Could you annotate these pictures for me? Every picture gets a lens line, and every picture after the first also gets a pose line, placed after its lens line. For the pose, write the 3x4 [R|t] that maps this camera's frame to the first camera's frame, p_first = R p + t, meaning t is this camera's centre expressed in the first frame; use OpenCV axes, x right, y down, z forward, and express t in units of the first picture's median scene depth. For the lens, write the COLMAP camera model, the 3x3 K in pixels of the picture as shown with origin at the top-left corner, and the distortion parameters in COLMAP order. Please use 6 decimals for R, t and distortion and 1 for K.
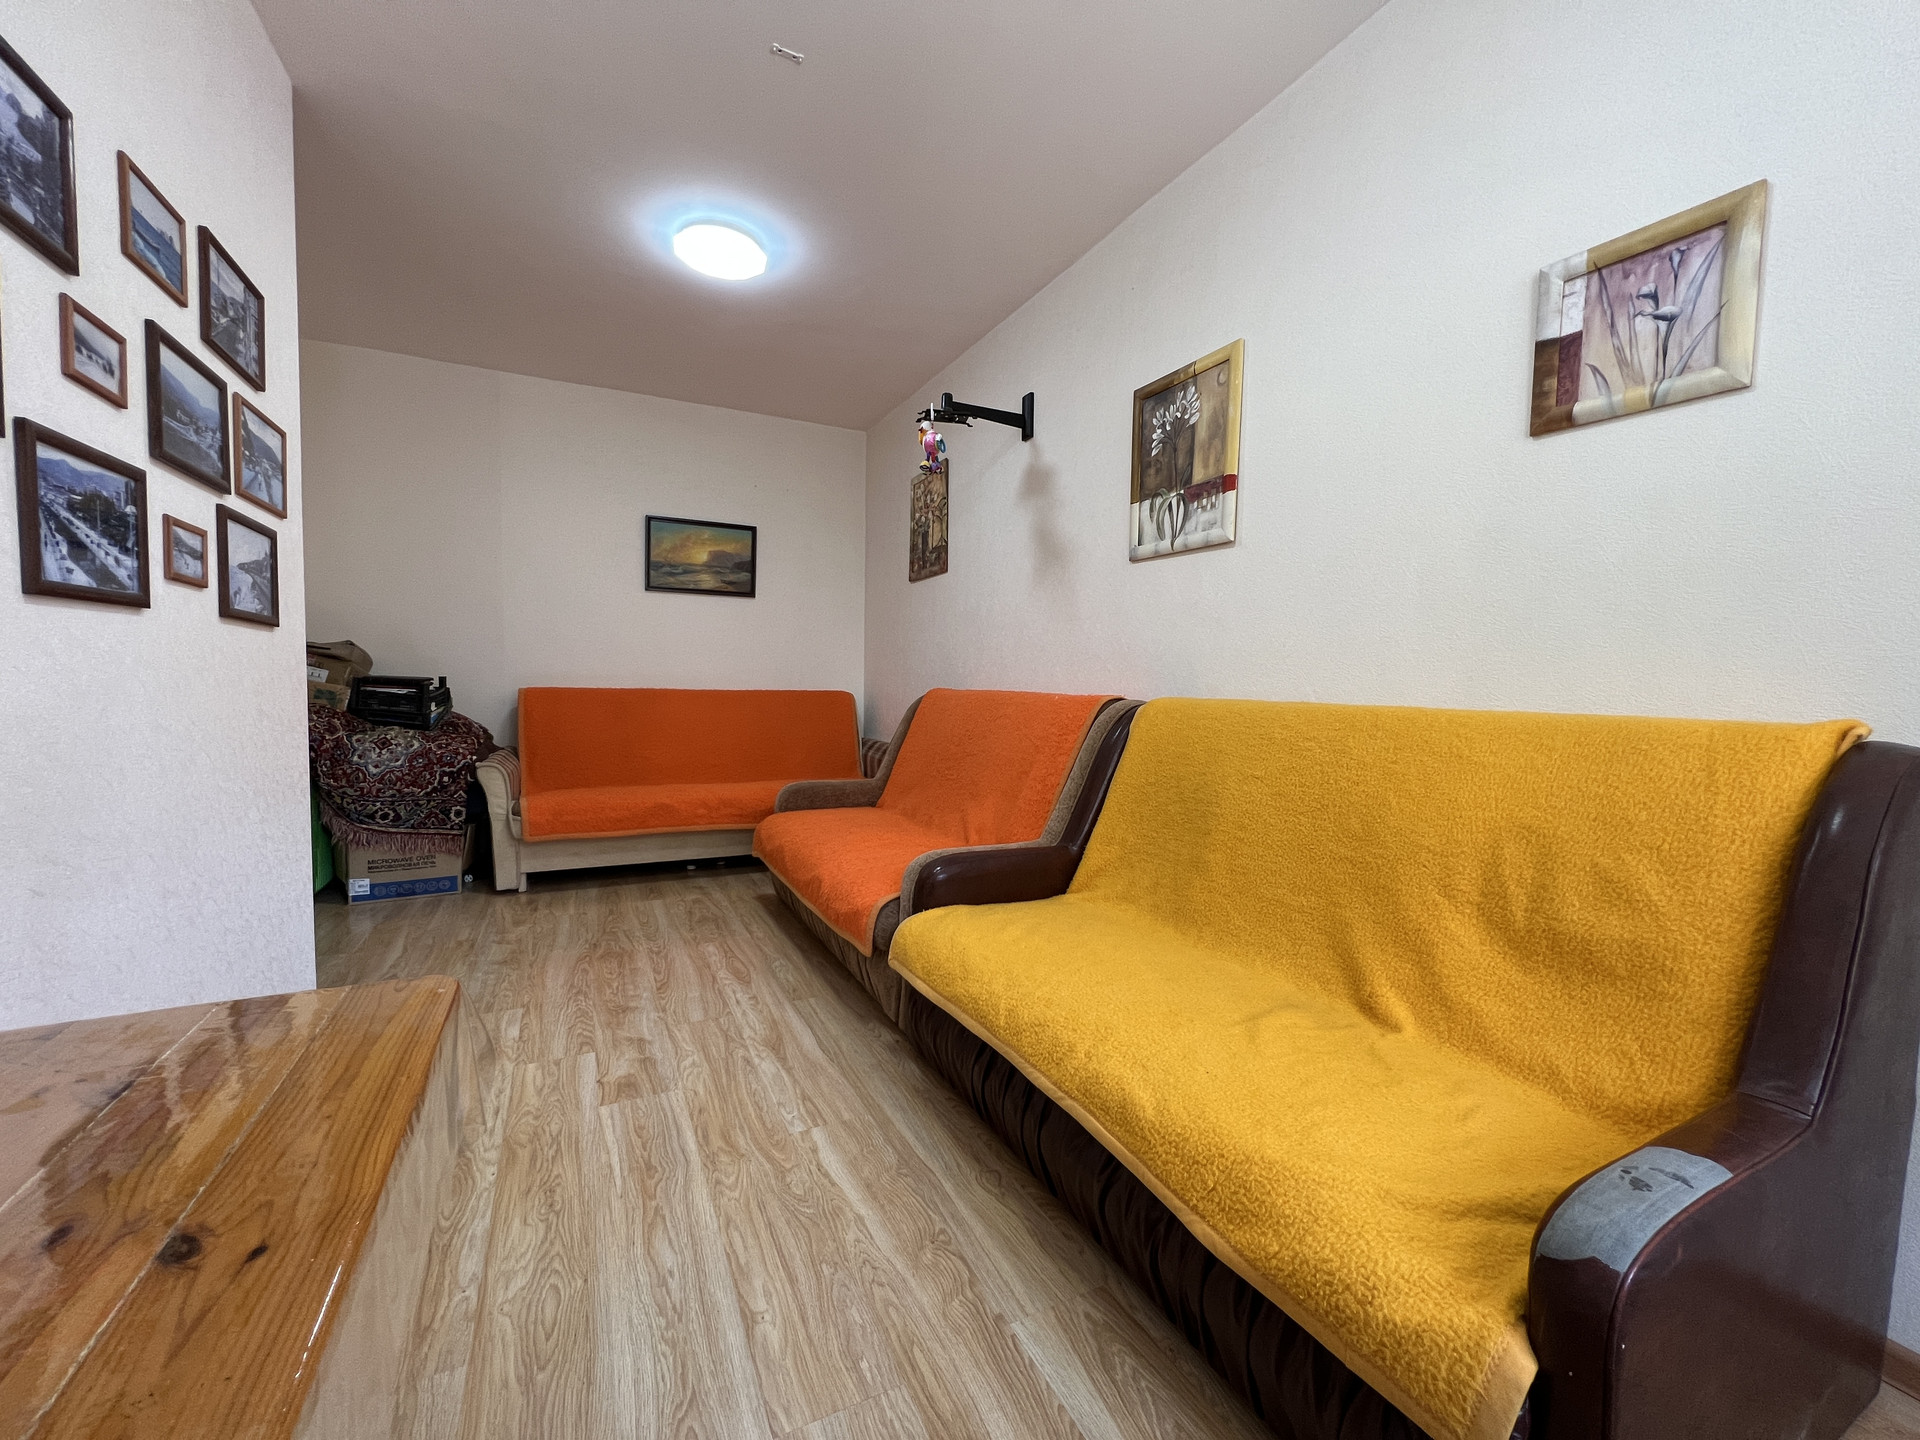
lens RADIAL K [[770.7, 0, 962.1], [0, 770.7, 724.3], [0, 0, 1]] dist [-0.002394, 0.000815]
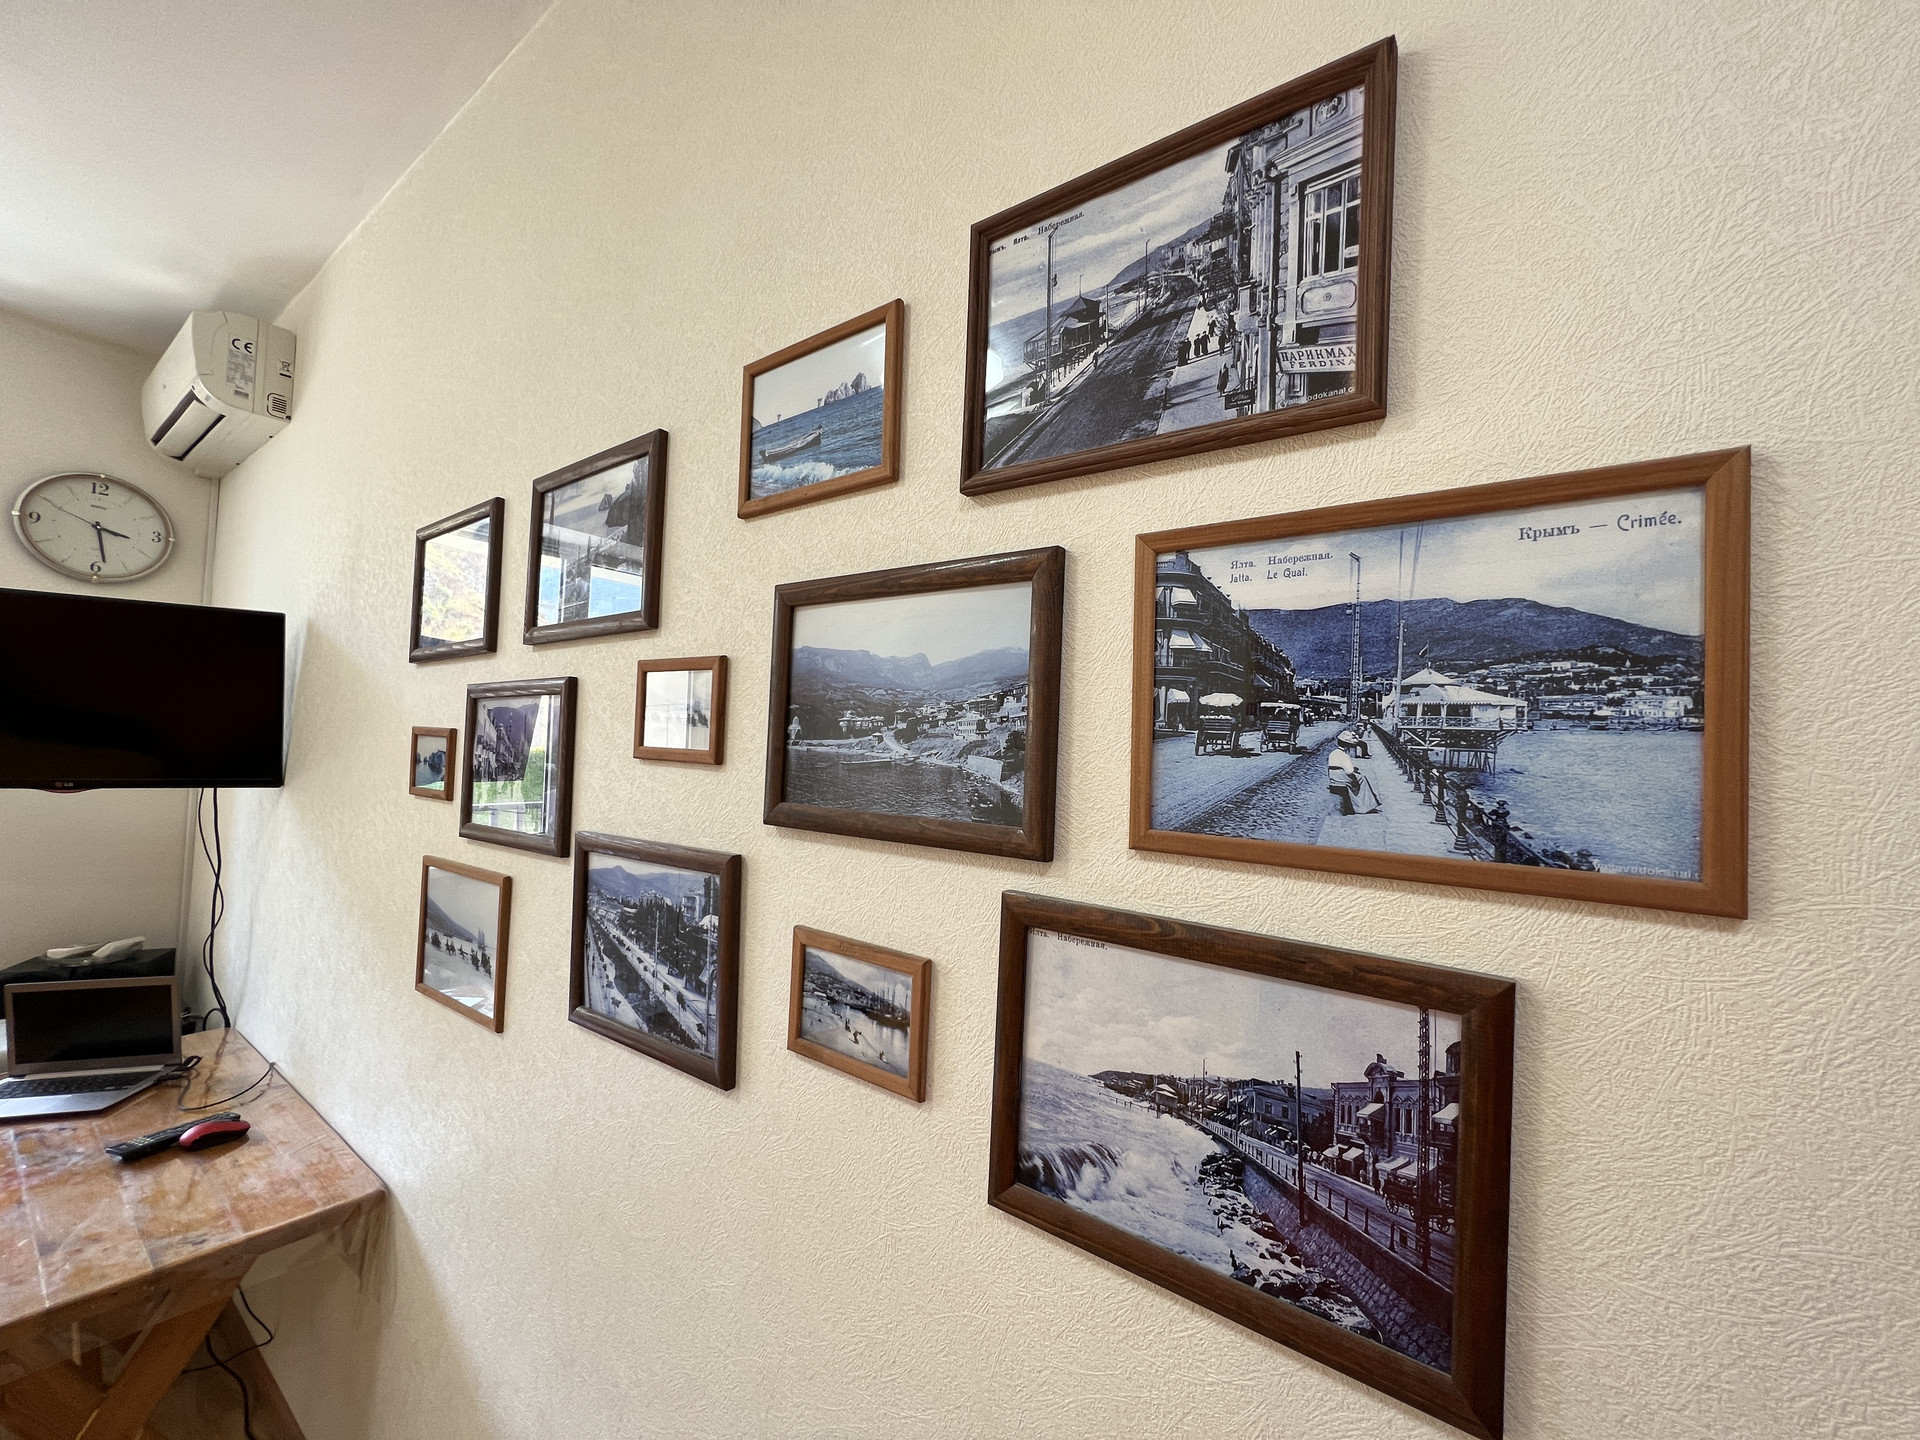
lens RADIAL K [[770.7, 0, 962.1], [0, 770.7, 724.3], [0, 0, 1]] dist [-0.002394, 0.000815]
pose [[-0.889236, -0.065209, -0.452777, -0.499728], [-0.075609, 0.997126, 0.004888, -0.236228], [0.451157, 0.038581, -0.891610, 0.848721]]
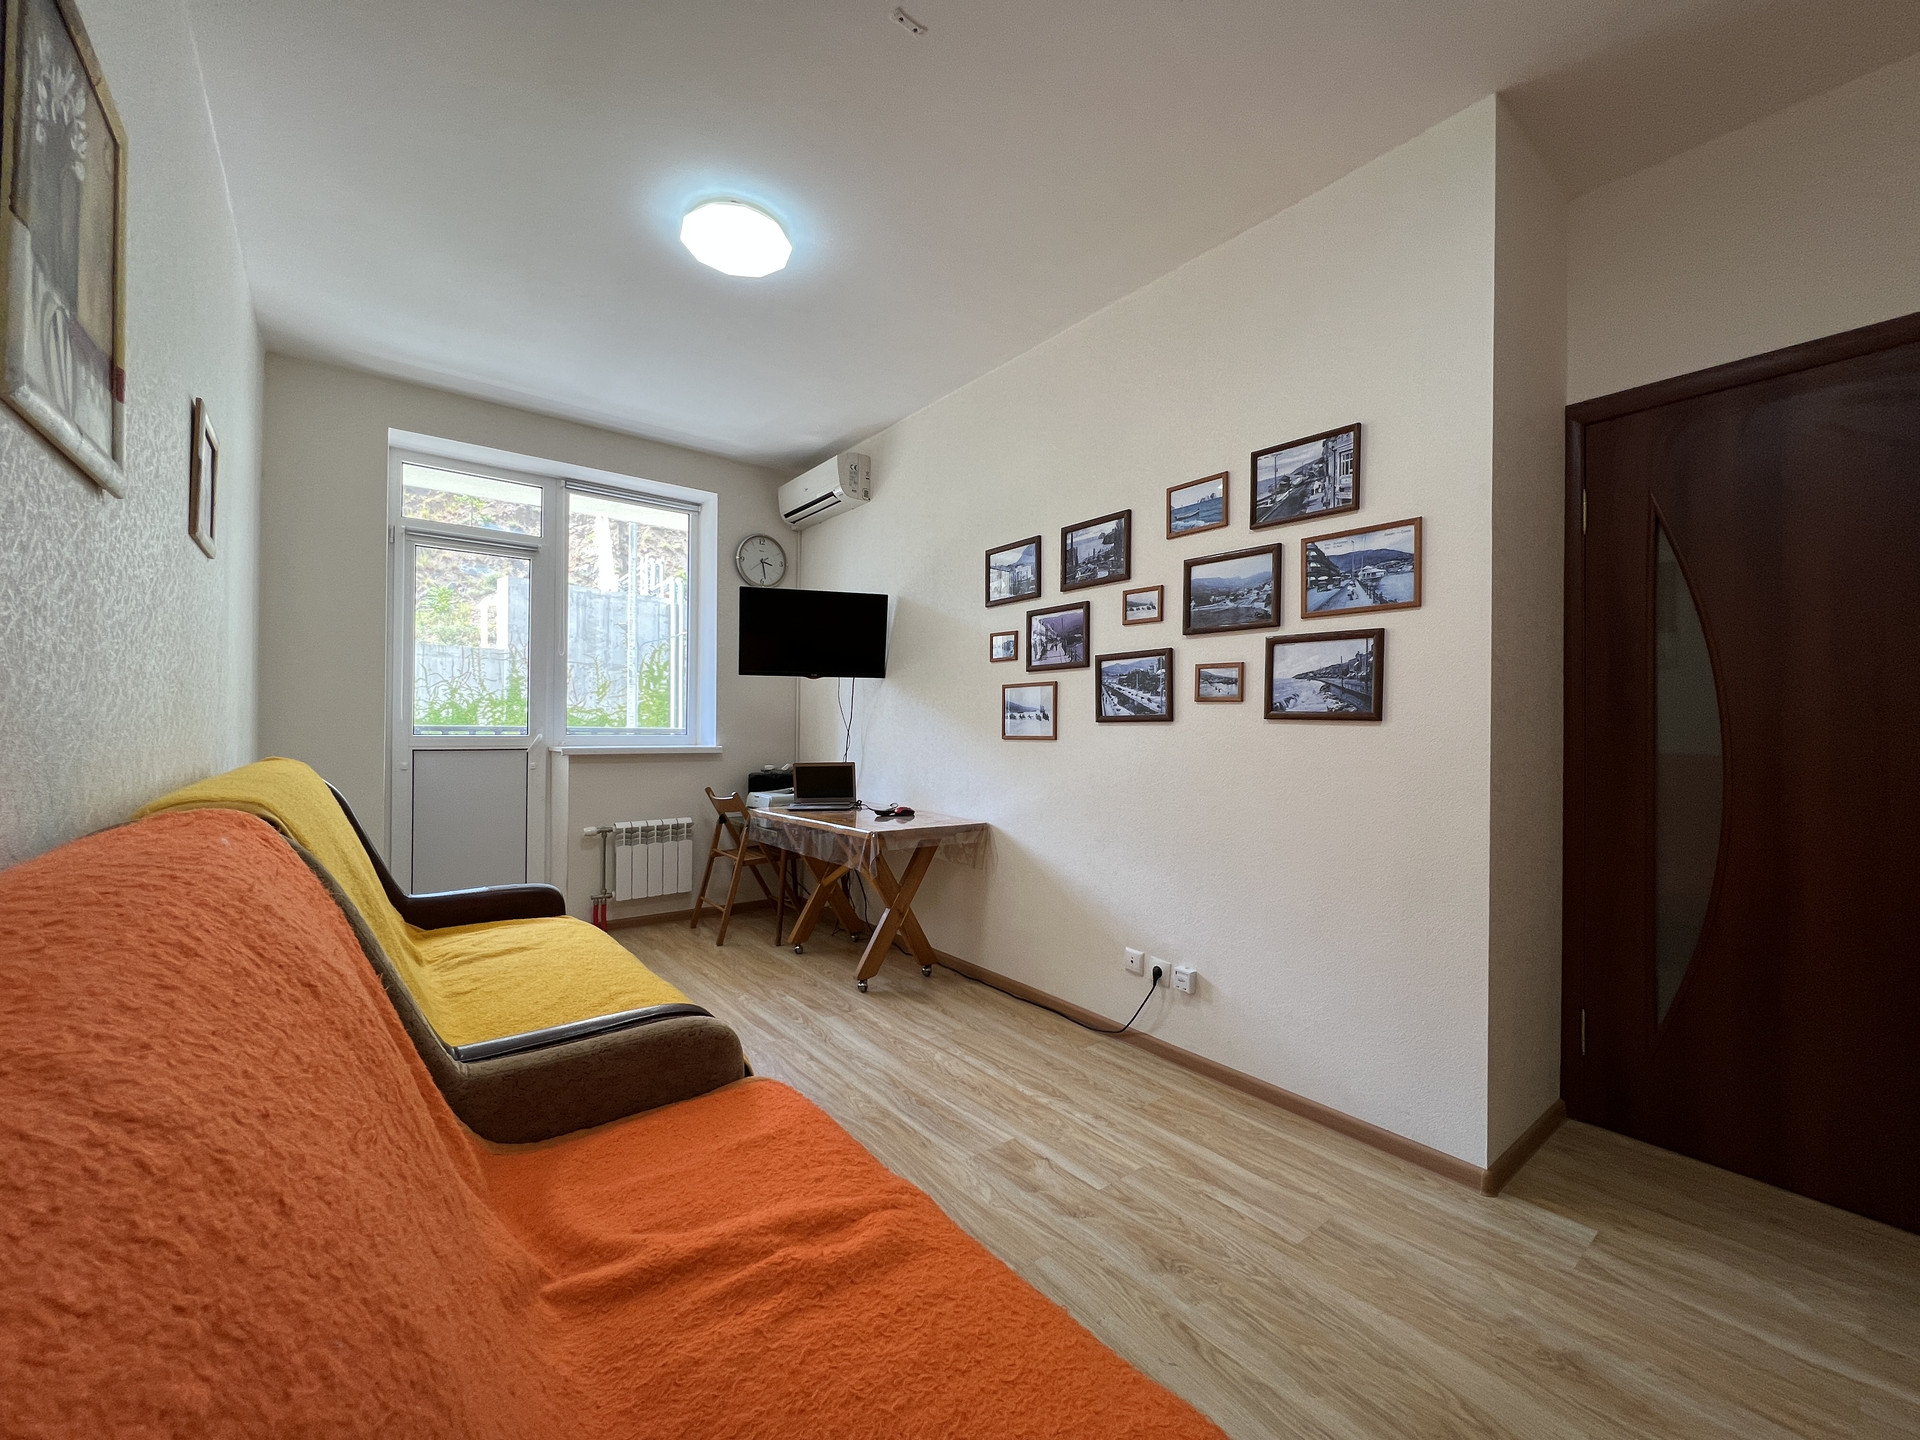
lens RADIAL K [[770.7, 0, 962.1], [0, 770.7, 724.3], [0, 0, 1]] dist [-0.002394, 0.000815]
pose [[-0.978319, -0.027430, -0.205278, -0.102588], [-0.038363, 0.998038, 0.049471, -0.115212], [0.203519, 0.056274, -0.977453, 1.442478]]
